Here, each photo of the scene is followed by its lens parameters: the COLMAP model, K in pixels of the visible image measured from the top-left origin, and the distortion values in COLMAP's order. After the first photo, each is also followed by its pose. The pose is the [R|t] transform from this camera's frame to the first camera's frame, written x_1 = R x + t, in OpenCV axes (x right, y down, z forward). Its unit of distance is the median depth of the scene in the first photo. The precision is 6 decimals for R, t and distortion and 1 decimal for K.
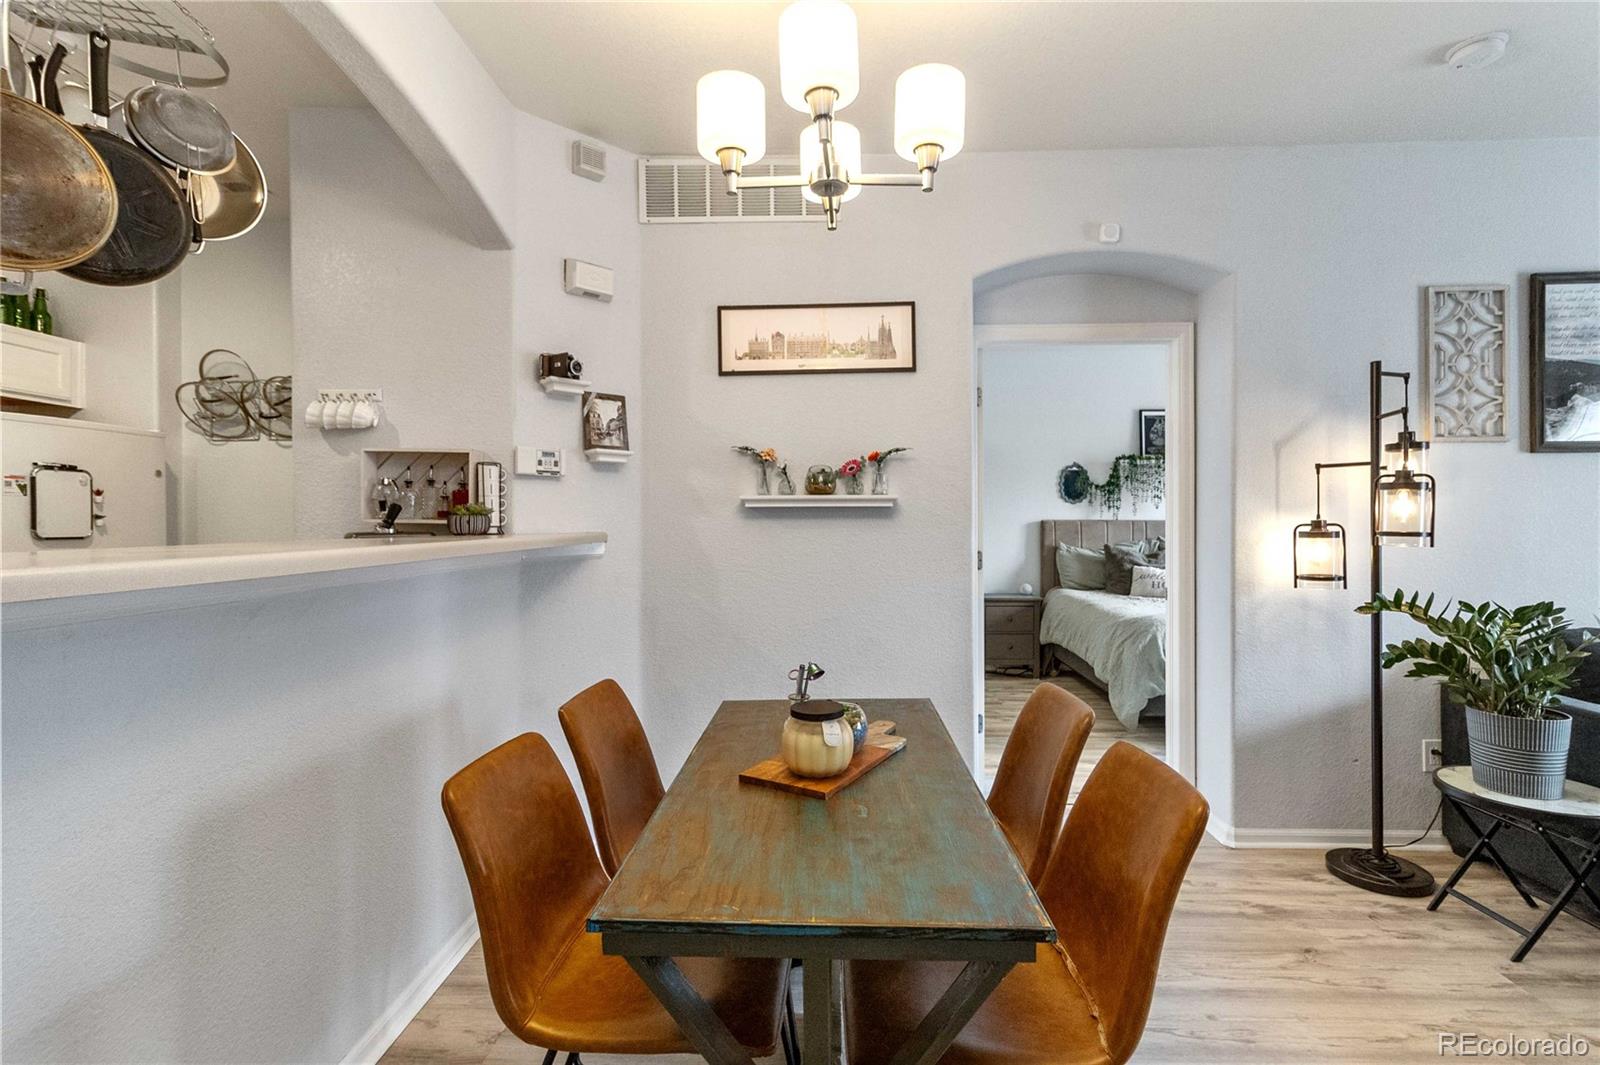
lens RADIAL K [[737.8, 0, 810.0], [0, 737.8, 522.8], [0, 0, 1]] dist [0.004682, 0.000454]
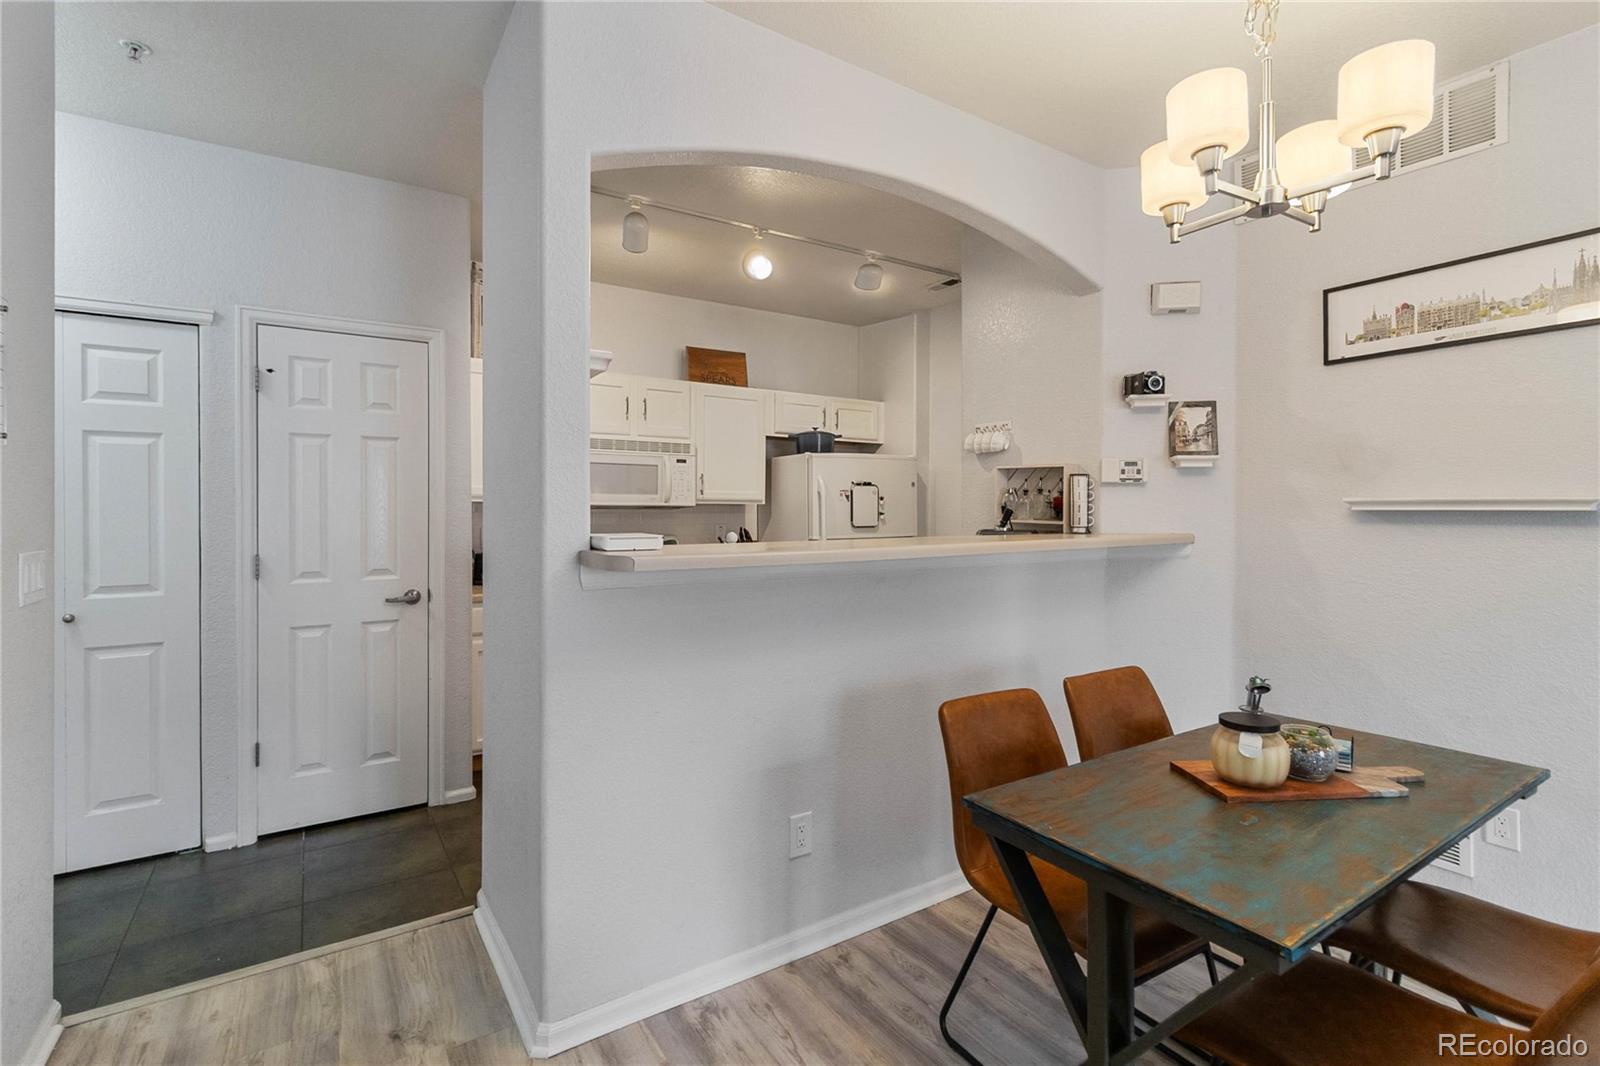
lens RADIAL K [[741.4, 0, 801.2], [0, 741.4, 509.1], [0, 0, 1]] dist [0.000725, -0.000083]
pose [[0.570122, 0.004770, -0.821546, 0.276825], [-0.002438, 0.999989, 0.004113, -0.025740], [0.821557, -0.000342, 0.570127, -0.057590]]
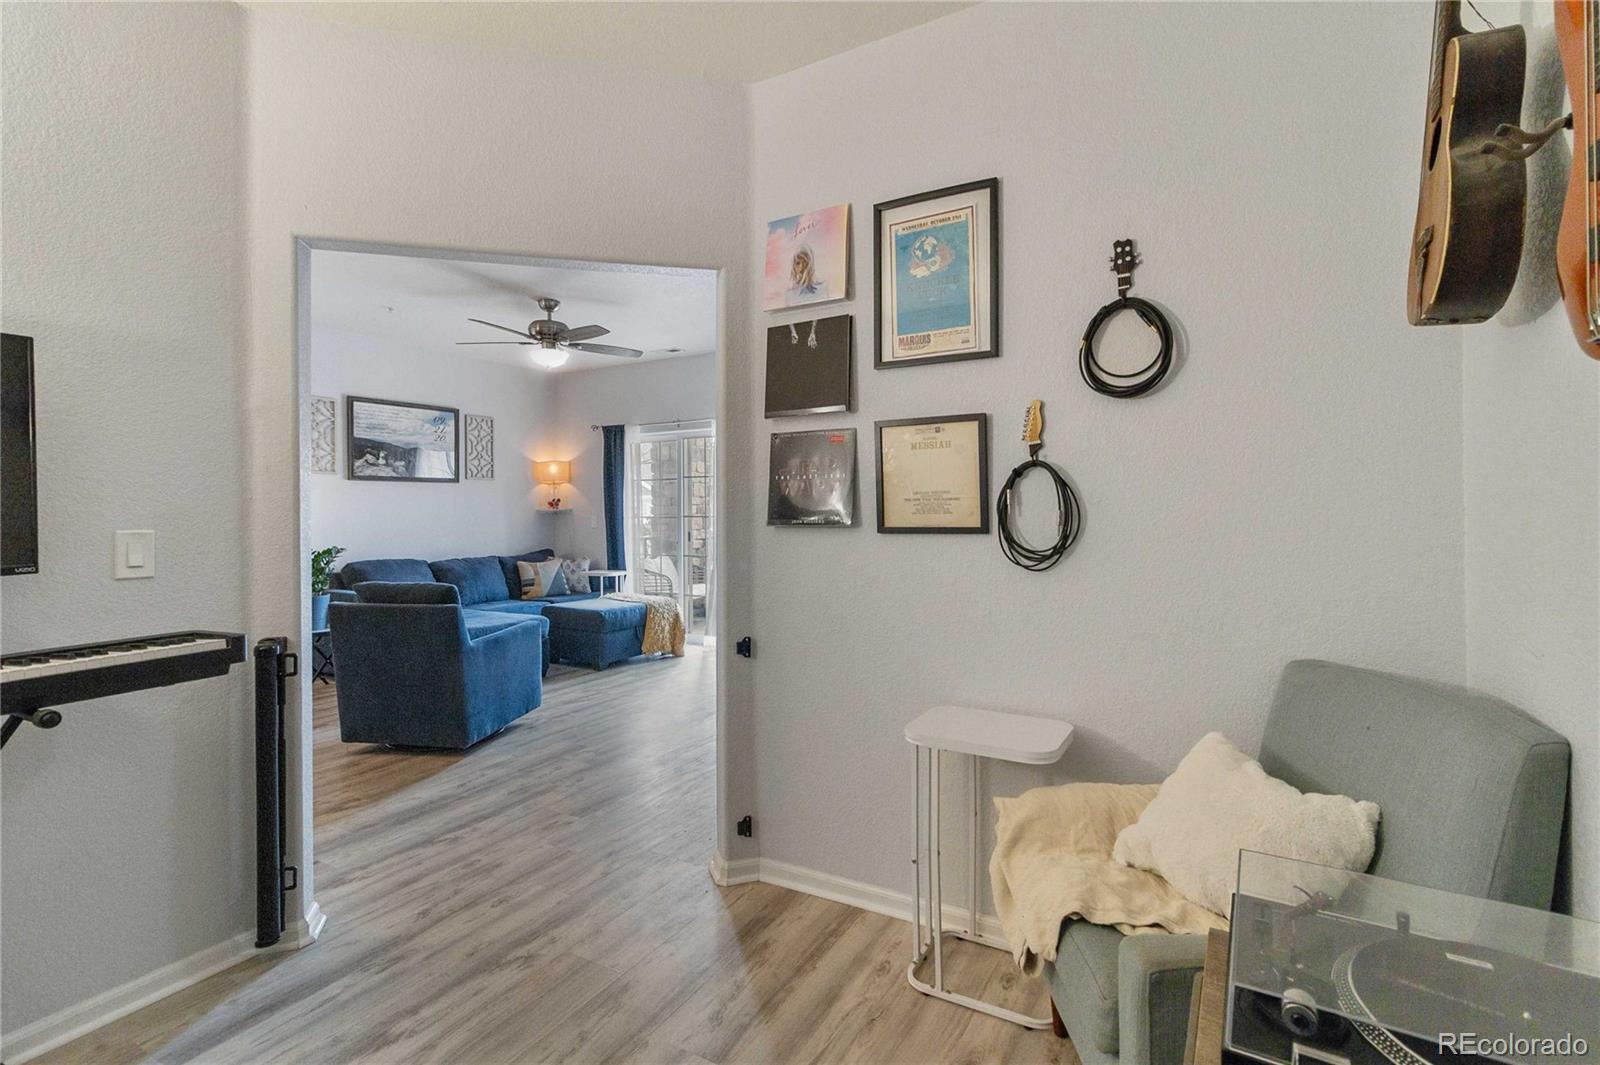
lens RADIAL K [[741.4, 0, 801.2], [0, 741.4, 508.6], [0, 0, 1]] dist [0.000725, -0.000083]
pose [[0.475712, 0.001089, 0.879600, -0.284148], [0.000713, 0.999998, -0.001623, -0.008279], [-0.879601, 0.001399, 0.475711, -1.182390]]
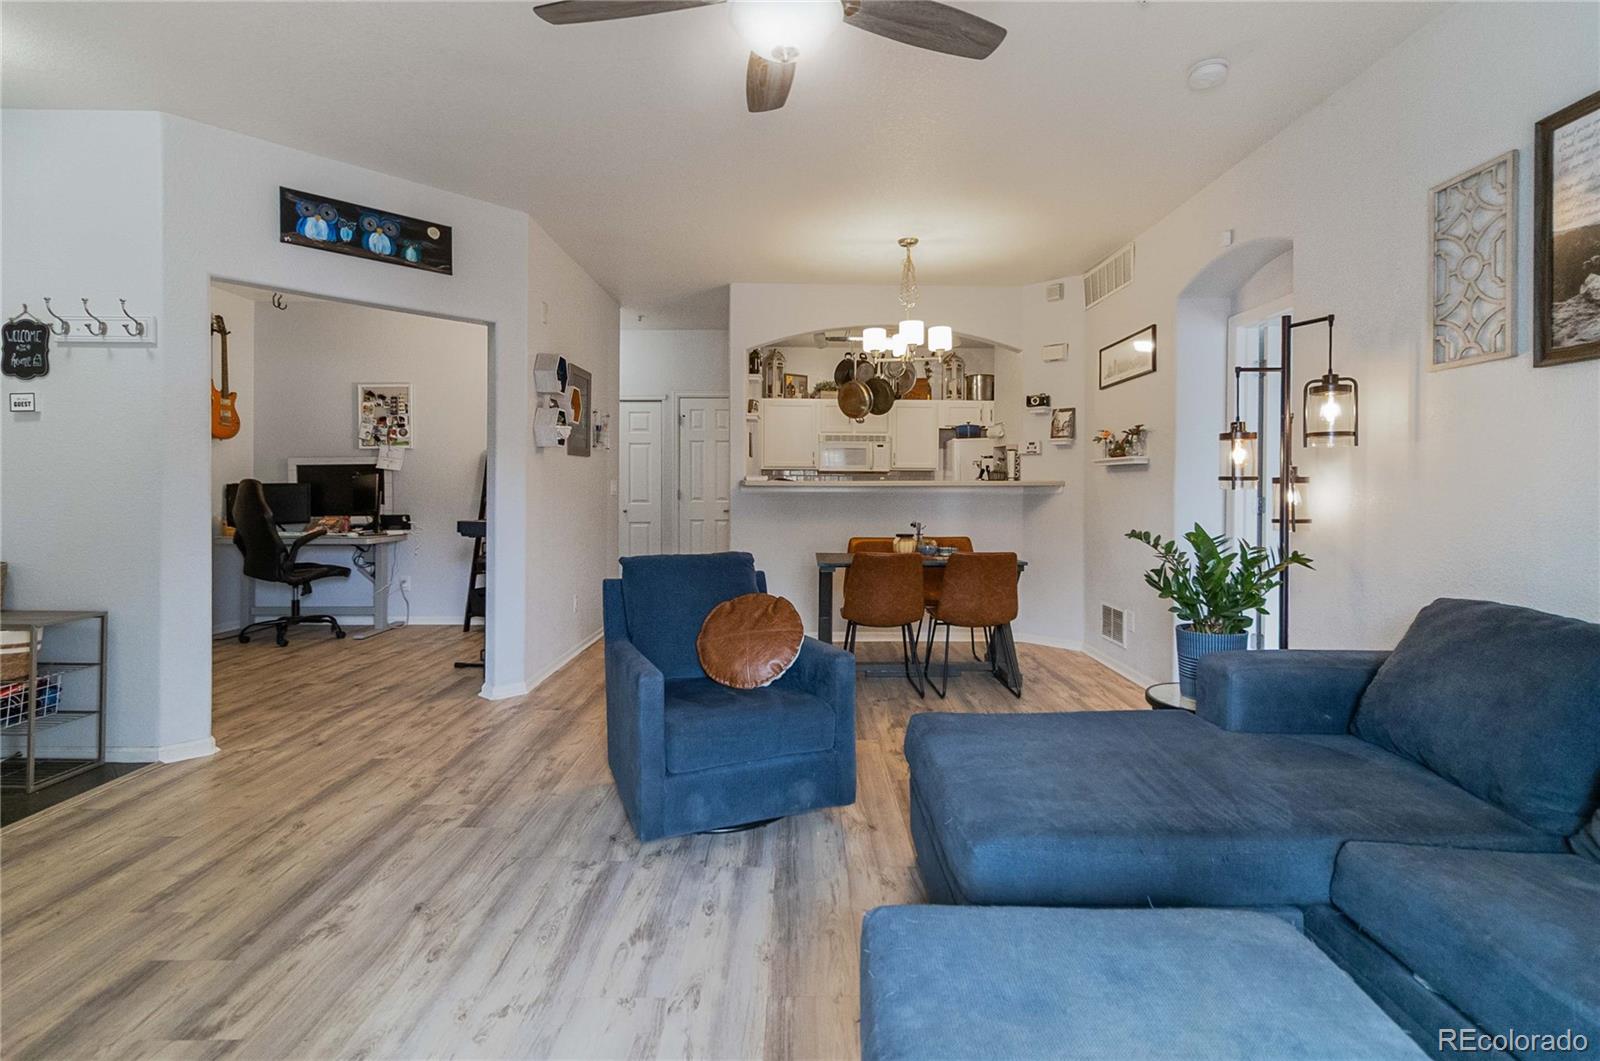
lens RADIAL K [[773.9, 0, 803.9], [0, 773.9, 485.3], [0, 0, 1]] dist [-0.000888, -0.000428]
pose [[0.037622, 0.001972, -0.999290, 1.754589], [-0.001911, 0.999996, 0.001901, 0.022965], [0.999290, 0.001838, 0.037625, 0.252943]]
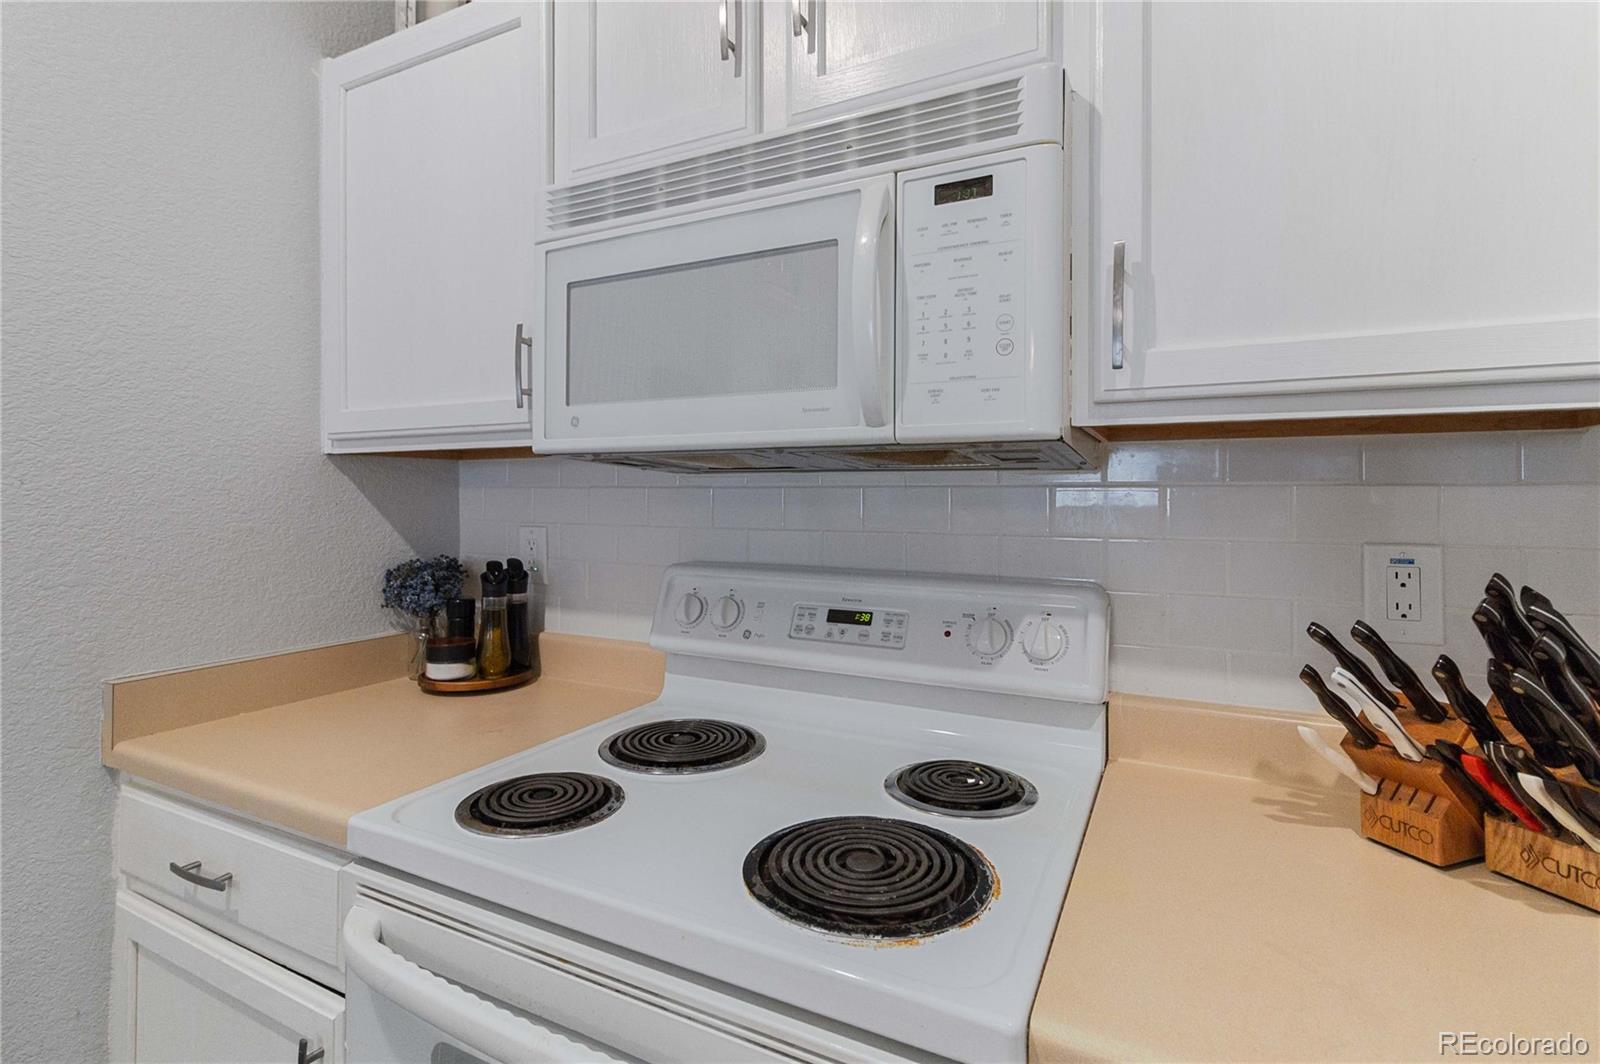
lens RADIAL K [[741.4, 0, 801.2], [0, 741.4, 508.1], [0, 0, 1]] dist [0.000725, -0.000083]
pose [[-0.420365, 0.005876, -0.907336, -0.930487], [-0.005436, 0.999945, 0.008994, 0.000365], [0.907339, 0.008713, -0.420310, 0.728624]]
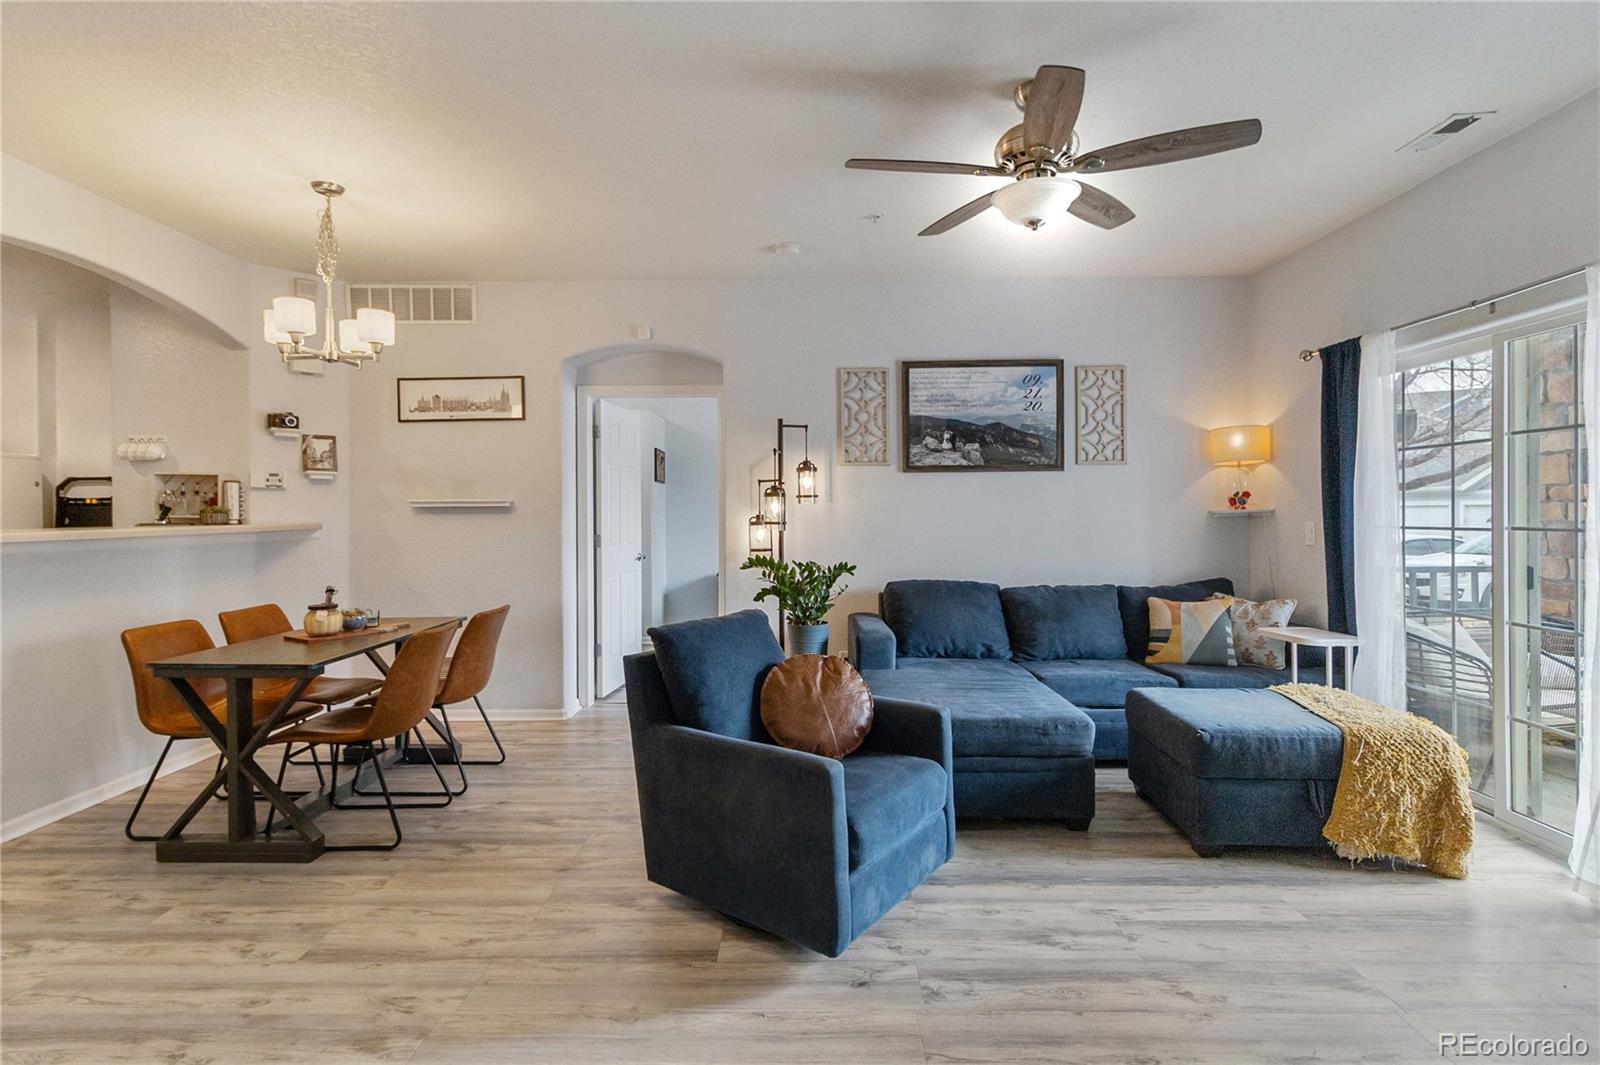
lens RADIAL K [[765.1, 0, 807.3], [0, 765.1, 517.4], [0, 0, 1]] dist [0.003072, 0.001214]
pose [[0.999750, -0.002031, 0.022273, 0.746812], [0.001856, 0.999967, 0.007886, -0.009884], [-0.022288, -0.007843, 0.999721, -0.681562]]
